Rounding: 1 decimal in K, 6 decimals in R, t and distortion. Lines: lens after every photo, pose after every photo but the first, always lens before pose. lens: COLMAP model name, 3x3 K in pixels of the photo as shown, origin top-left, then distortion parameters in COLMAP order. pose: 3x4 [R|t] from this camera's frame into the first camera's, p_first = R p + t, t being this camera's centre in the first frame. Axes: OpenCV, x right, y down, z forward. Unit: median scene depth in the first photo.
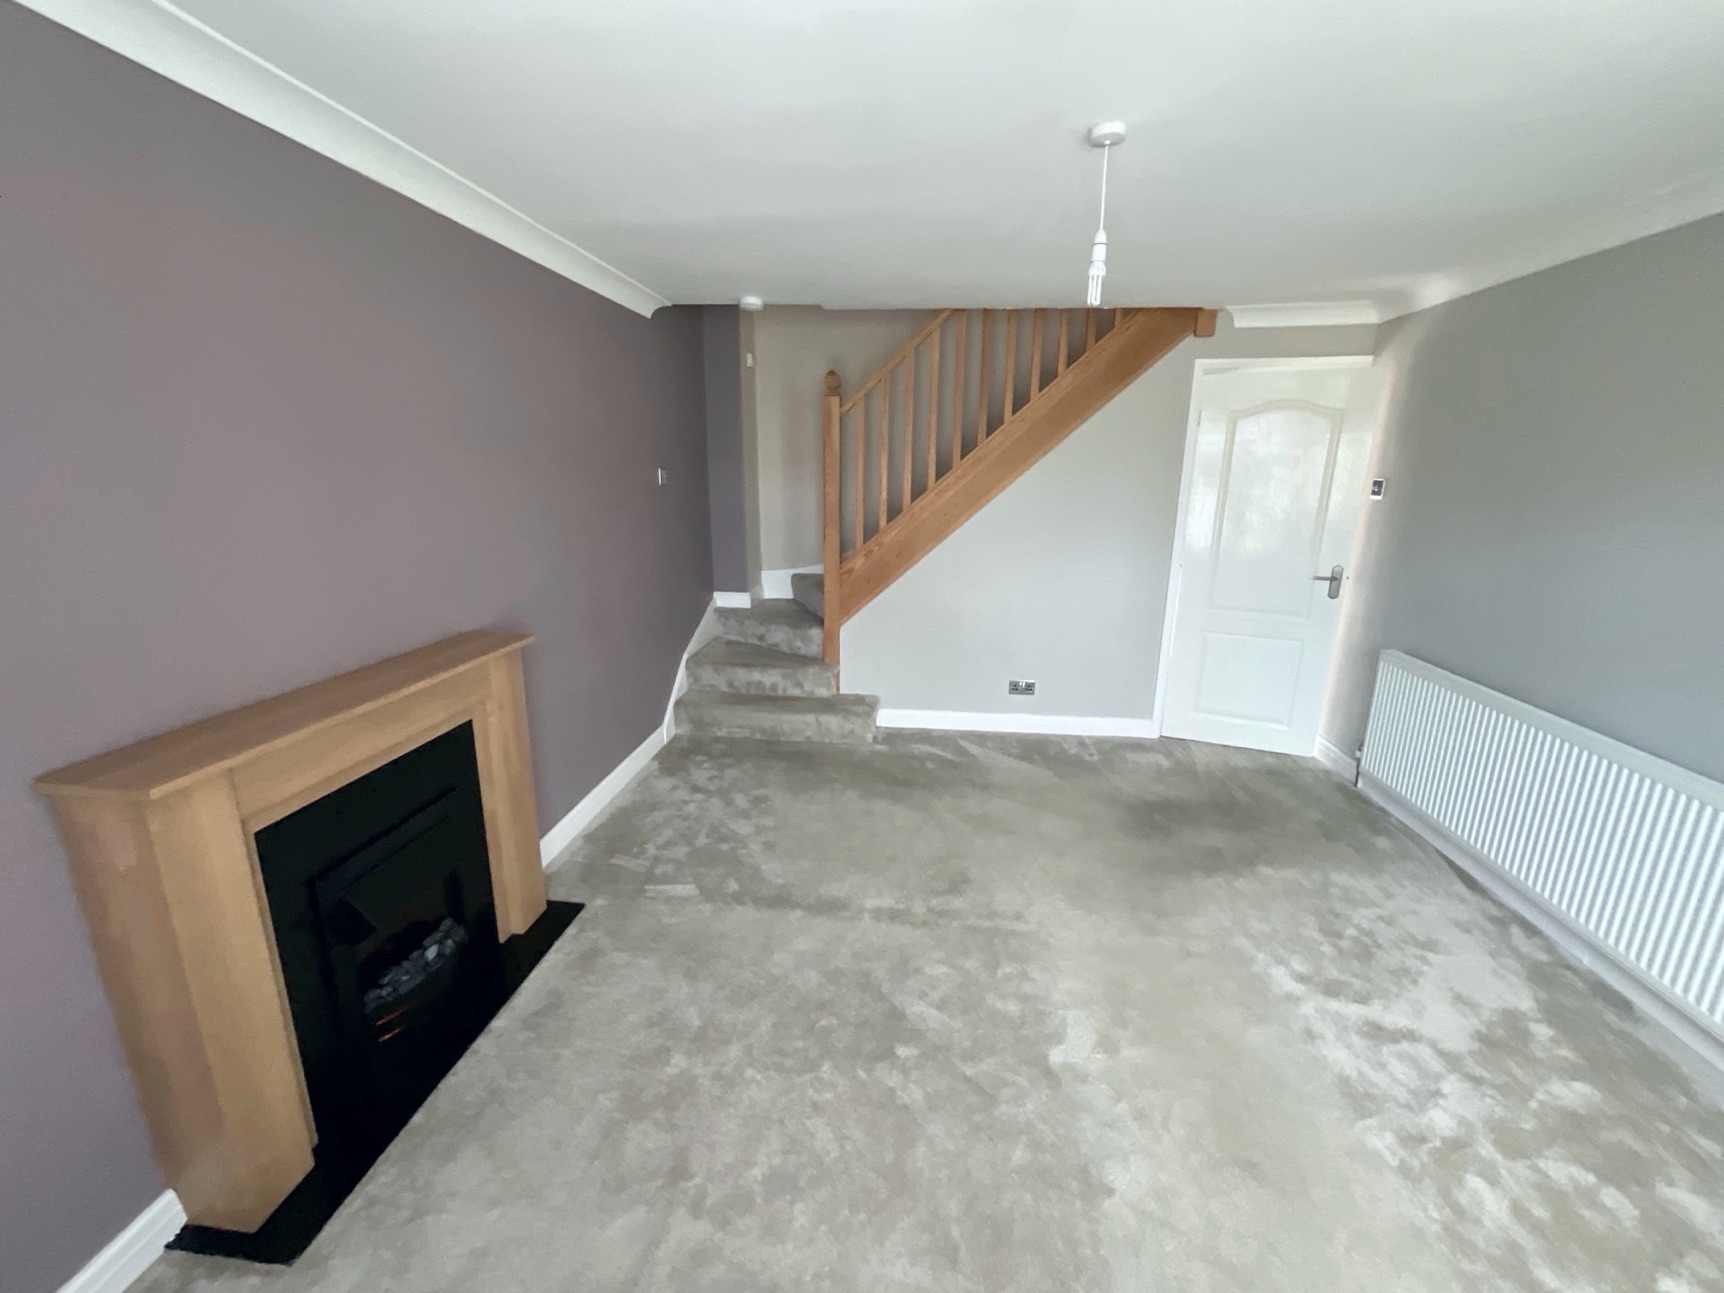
lens RADIAL K [[698.2, 0, 859.1], [0, 698.2, 636.5], [0, 0, 1]] dist [-0.003053, 0.002694]
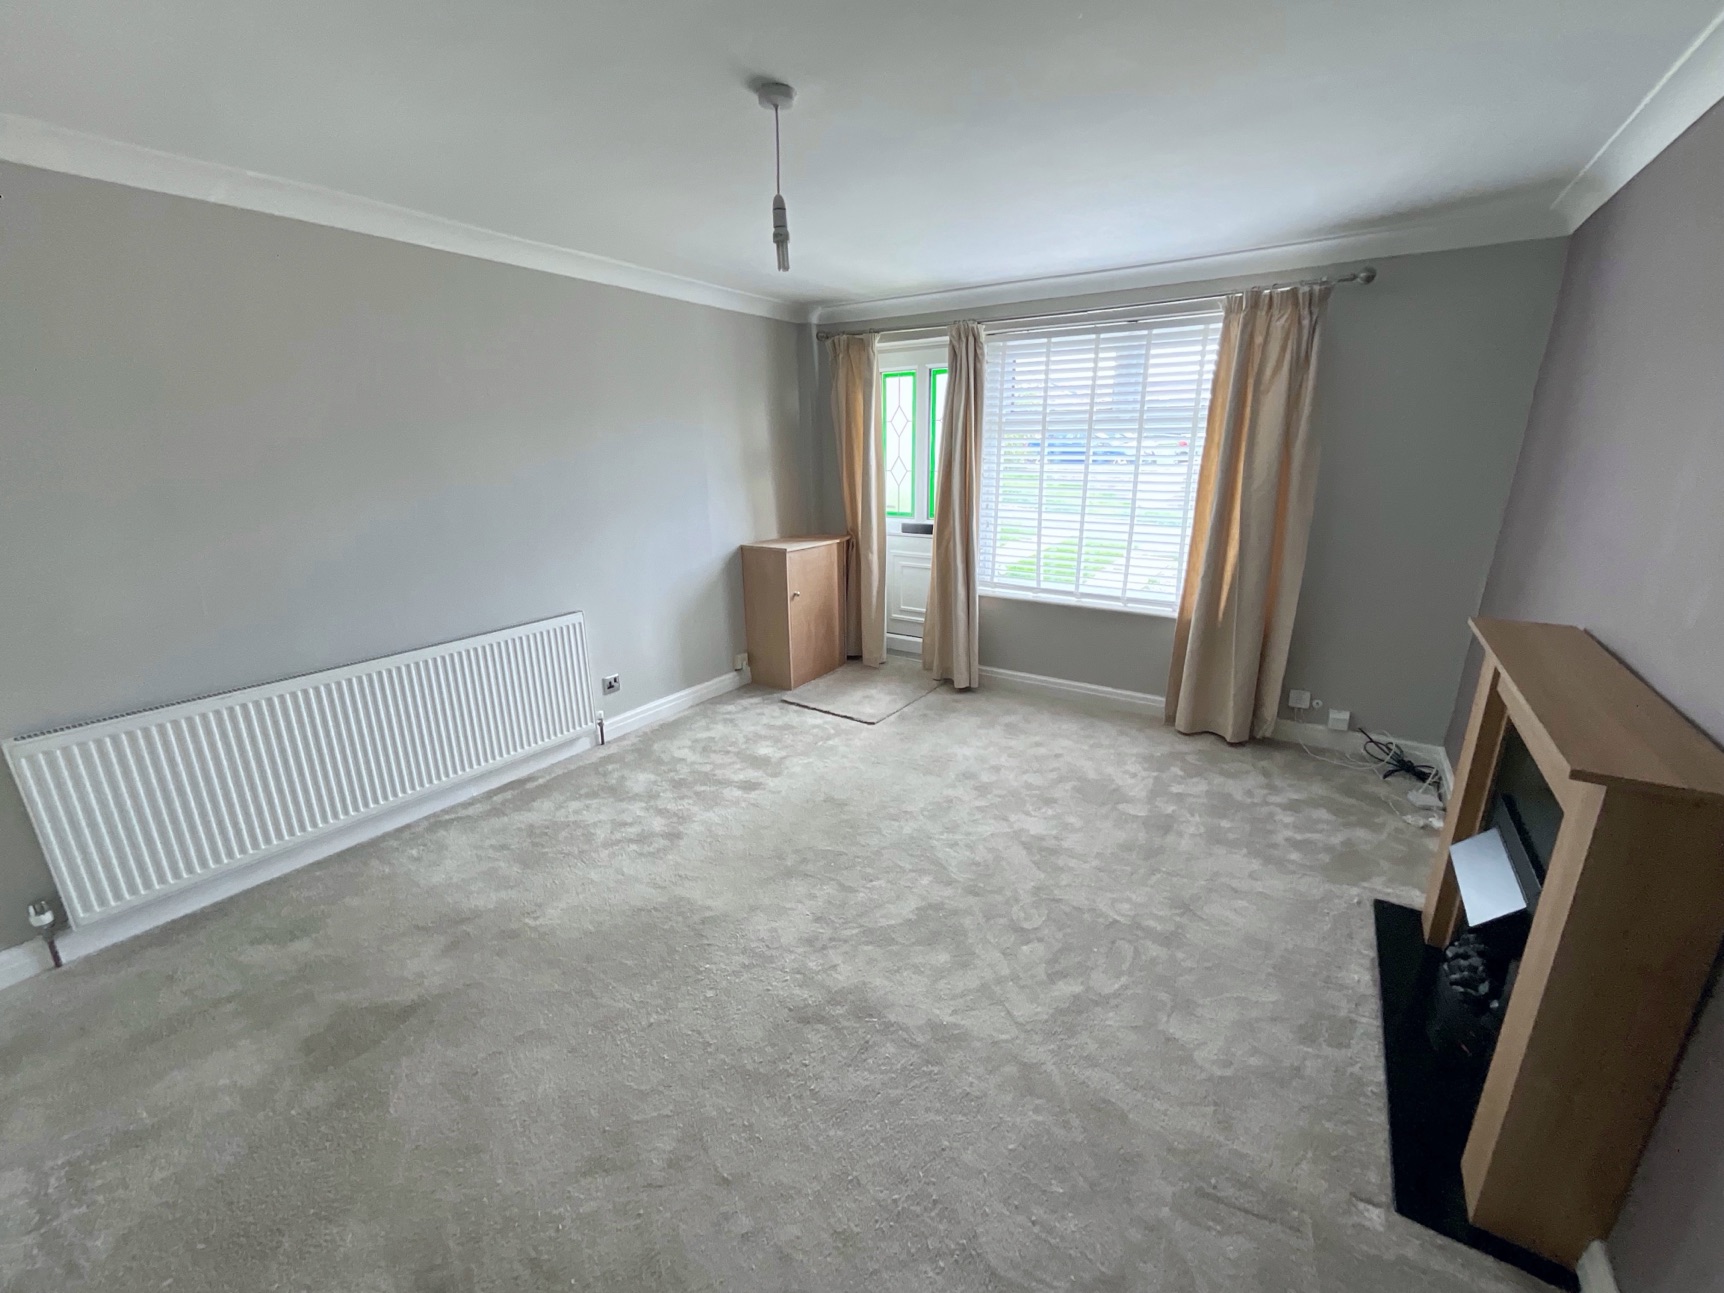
lens RADIAL K [[698.2, 0, 858.8], [0, 698.2, 646.6], [0, 0, 1]] dist [-0.003053, 0.002694]
pose [[-0.885592, -0.127540, 0.446610, -0.147546], [0.115626, 0.870749, 0.477940, -0.248920], [-0.449842, 0.474900, -0.756381, 1.060523]]
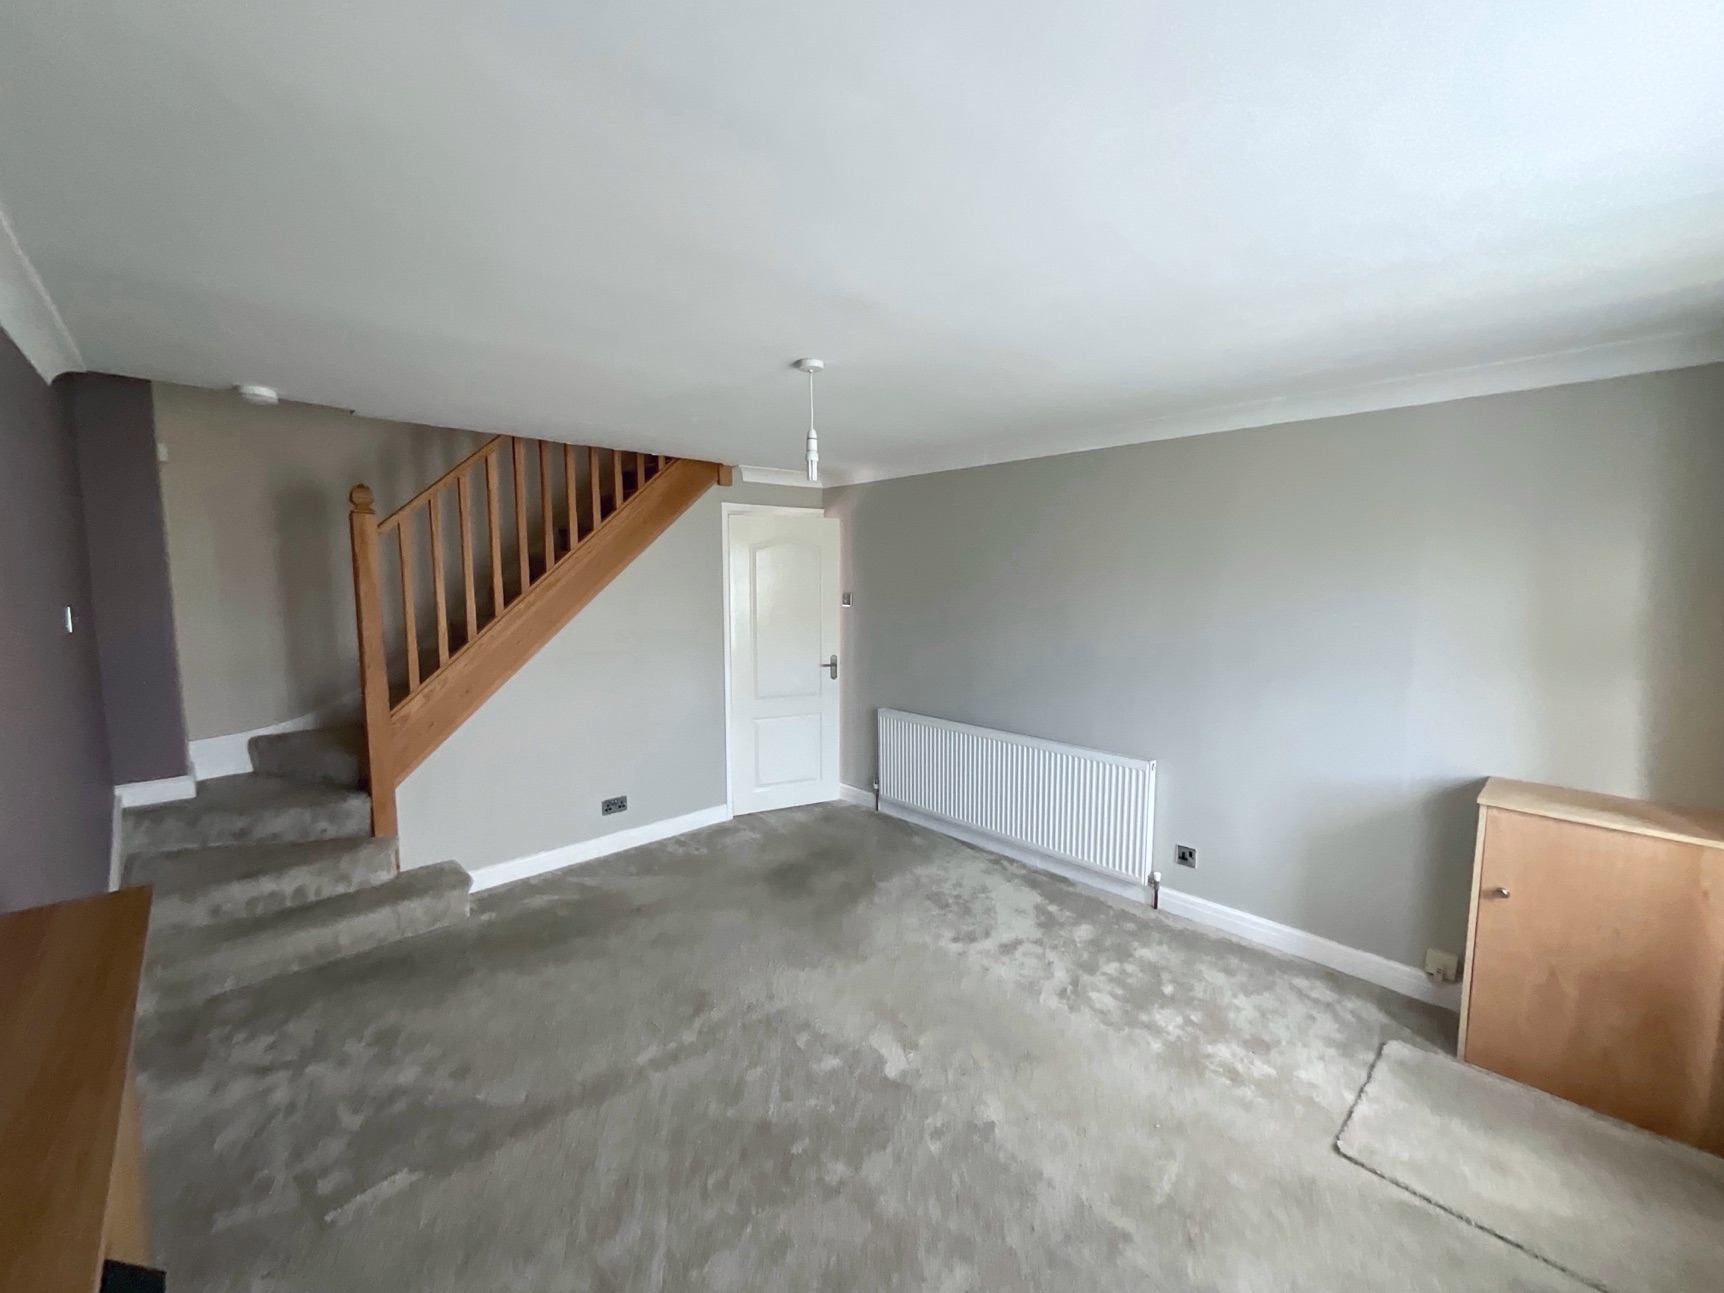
lens RADIAL K [[698.2, 0, 857.6], [0, 698.2, 639.5], [0, 0, 1]] dist [-0.003053, 0.002694]
pose [[0.655840, -0.078668, 0.750789, -0.340513], [0.188575, 0.980098, -0.062031, -0.041013], [-0.730967, 0.182263, 0.657623, 0.059634]]
